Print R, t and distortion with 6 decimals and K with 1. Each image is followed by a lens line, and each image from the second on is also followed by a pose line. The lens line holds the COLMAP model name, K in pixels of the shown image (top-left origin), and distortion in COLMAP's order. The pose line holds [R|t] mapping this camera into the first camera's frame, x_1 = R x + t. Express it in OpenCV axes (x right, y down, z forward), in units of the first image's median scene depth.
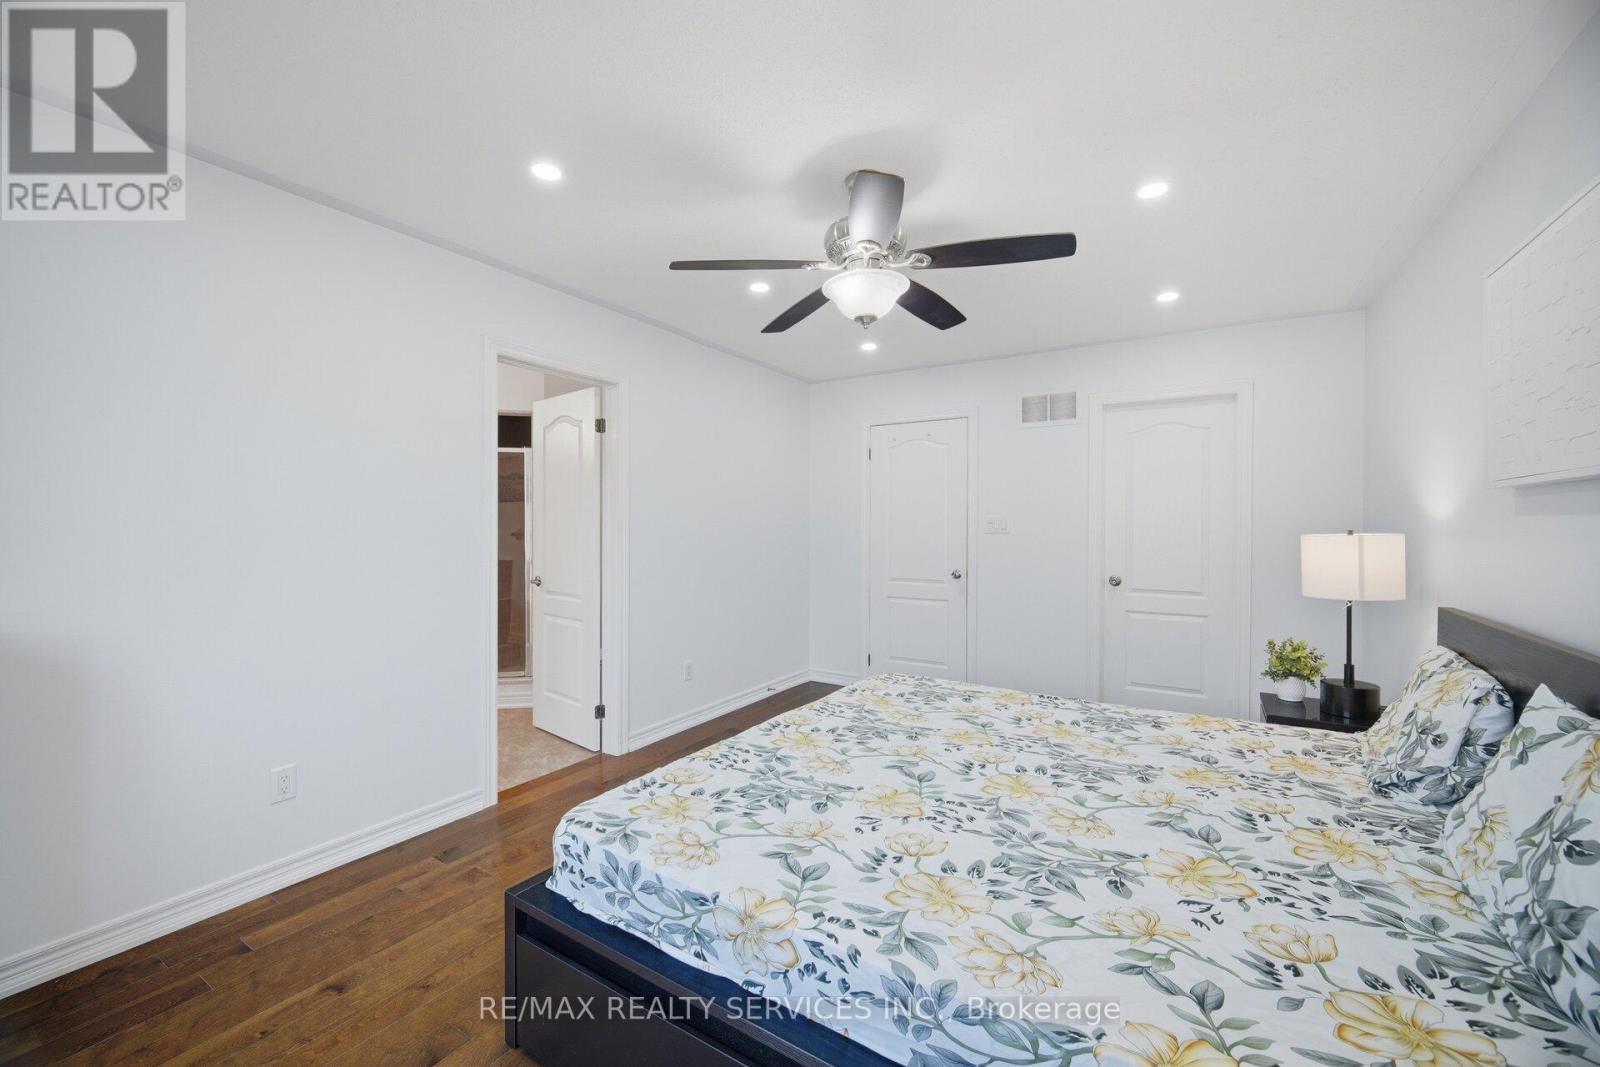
lens RADIAL K [[649.6, 0, 797.8], [0, 649.6, 526.7], [0, 0, 1]] dist [0.000241, -0.000070]
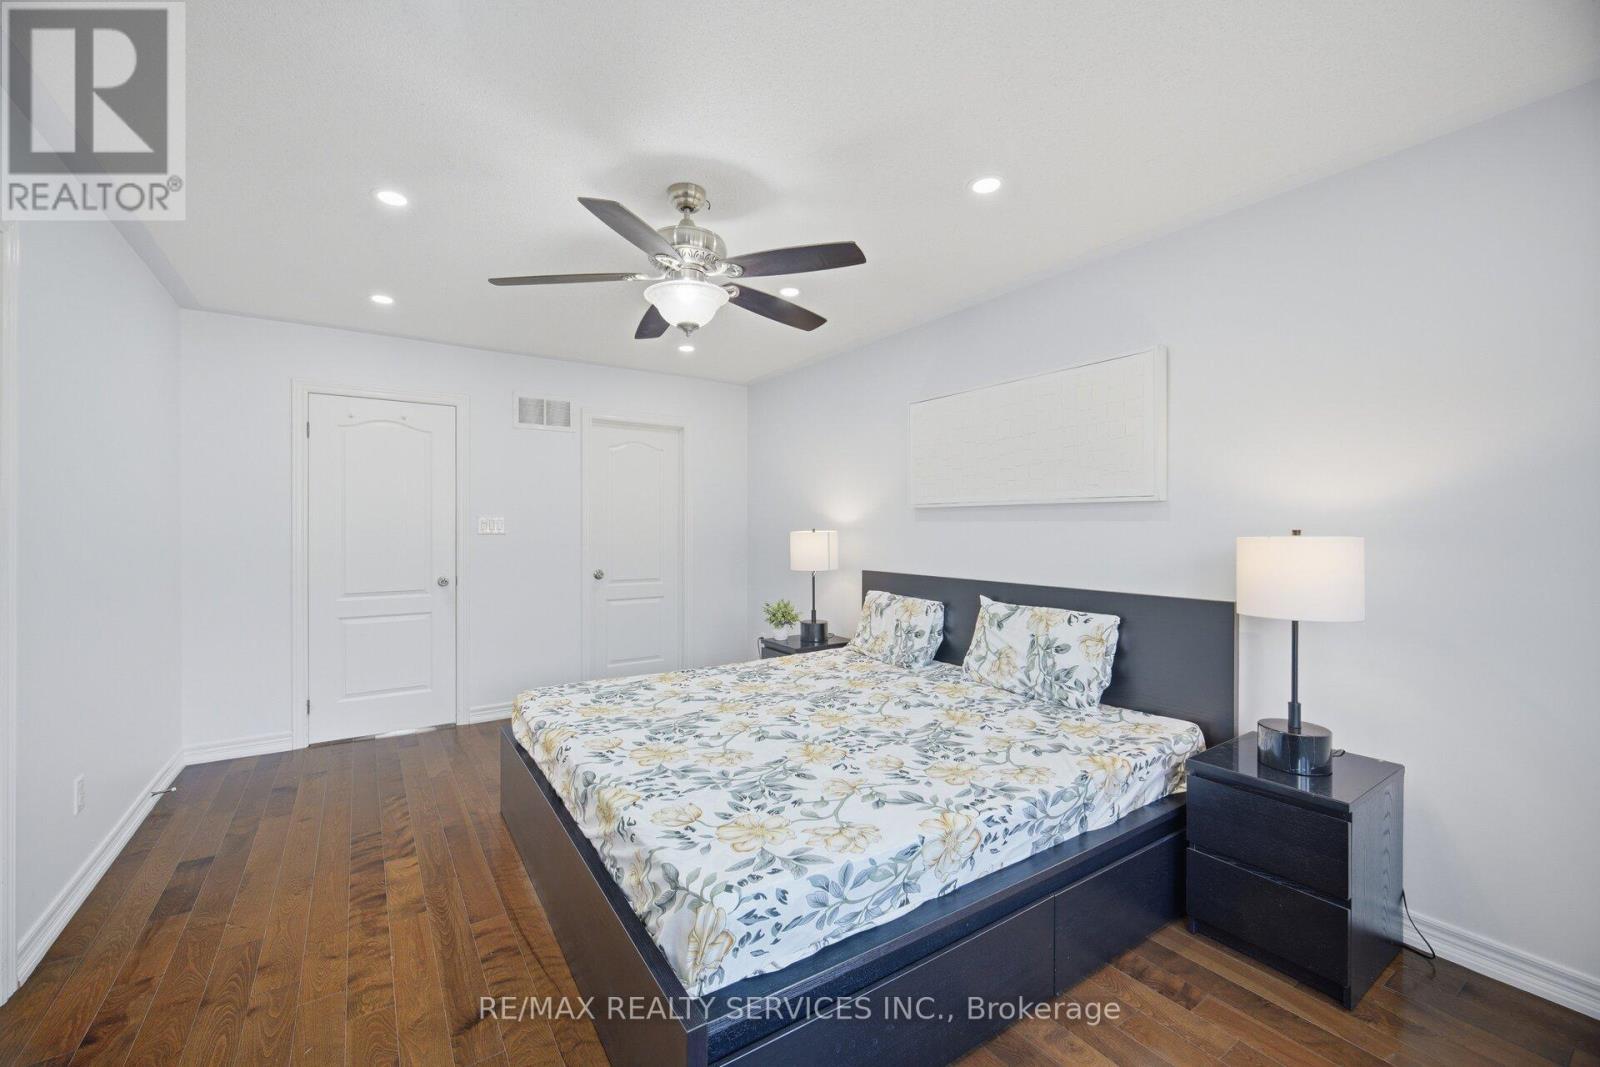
lens RADIAL K [[649.6, 0, 785.2], [0, 649.6, 530.8], [0, 0, 1]] dist [0.000241, -0.000070]
pose [[0.402403, -0.006381, 0.915440, -1.014697], [-0.000066, 0.999975, 0.007000, -0.004045], [-0.915463, -0.002877, 0.402393, 0.578916]]
